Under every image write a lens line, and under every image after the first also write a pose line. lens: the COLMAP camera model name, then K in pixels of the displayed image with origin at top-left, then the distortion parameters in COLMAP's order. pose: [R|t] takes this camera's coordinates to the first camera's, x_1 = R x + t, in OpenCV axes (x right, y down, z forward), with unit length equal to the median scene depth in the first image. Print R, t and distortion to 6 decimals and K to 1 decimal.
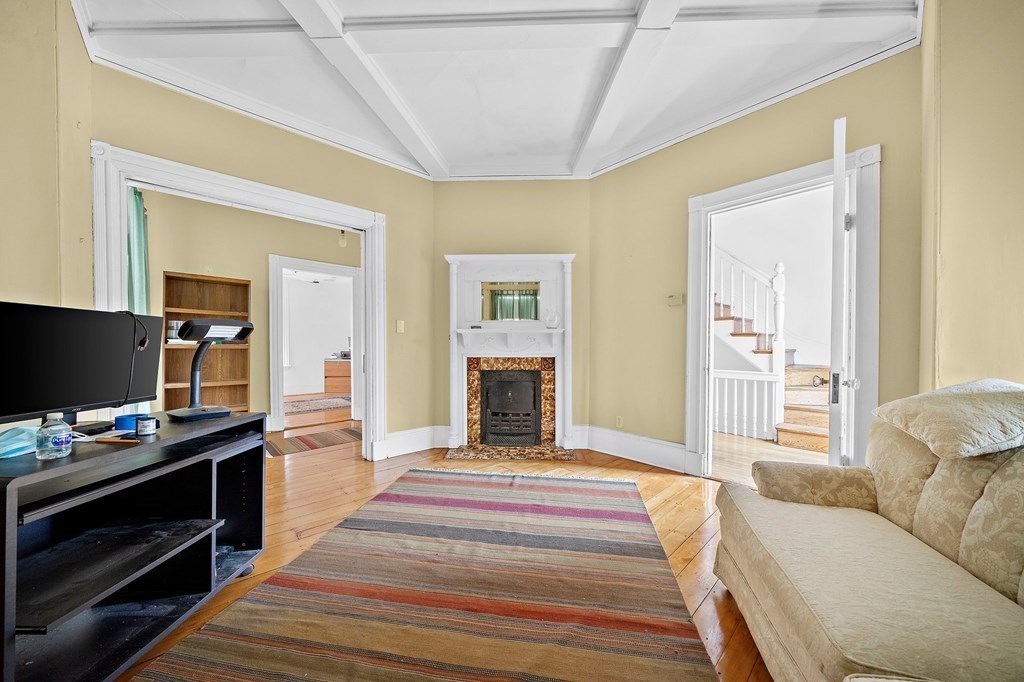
lens RADIAL K [[348.1, 0, 510.3], [0, 348.1, 342.3], [0, 0, 1]] dist [-0.010795, -0.000011]
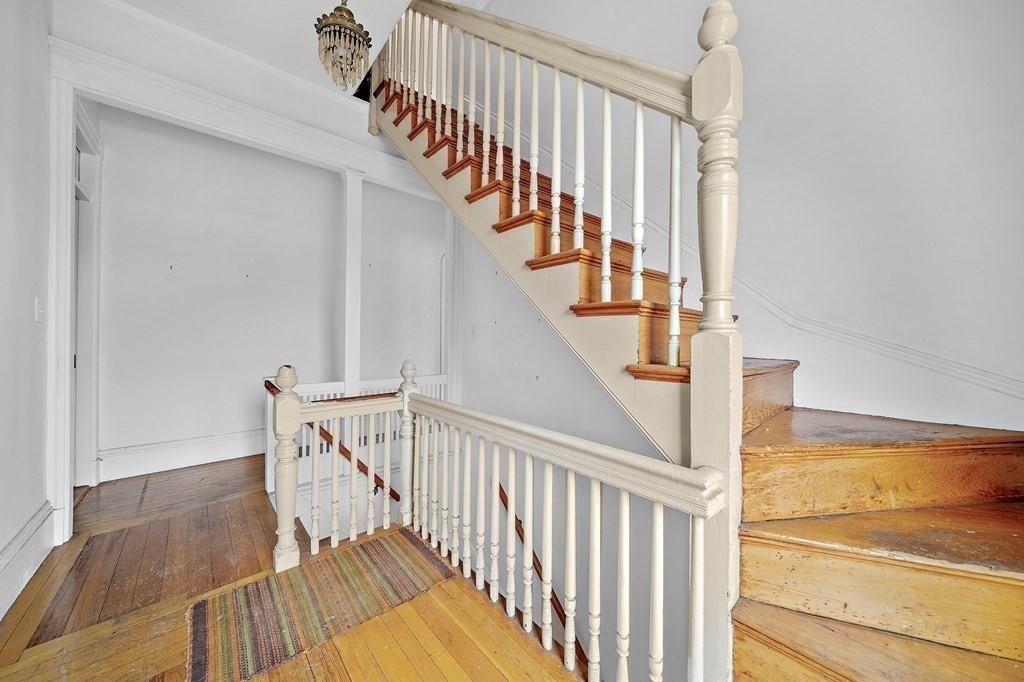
lens RADIAL K [[348.1, 0, 510.3], [0, 348.1, 342.3], [0, 0, 1]] dist [-0.010795, -0.000011]
pose [[0.999489, -0.001709, -0.031933, 0.555807], [0.001805, 0.999994, 0.002975, 0.002547], [0.031927, -0.003031, 0.999486, 0.655634]]
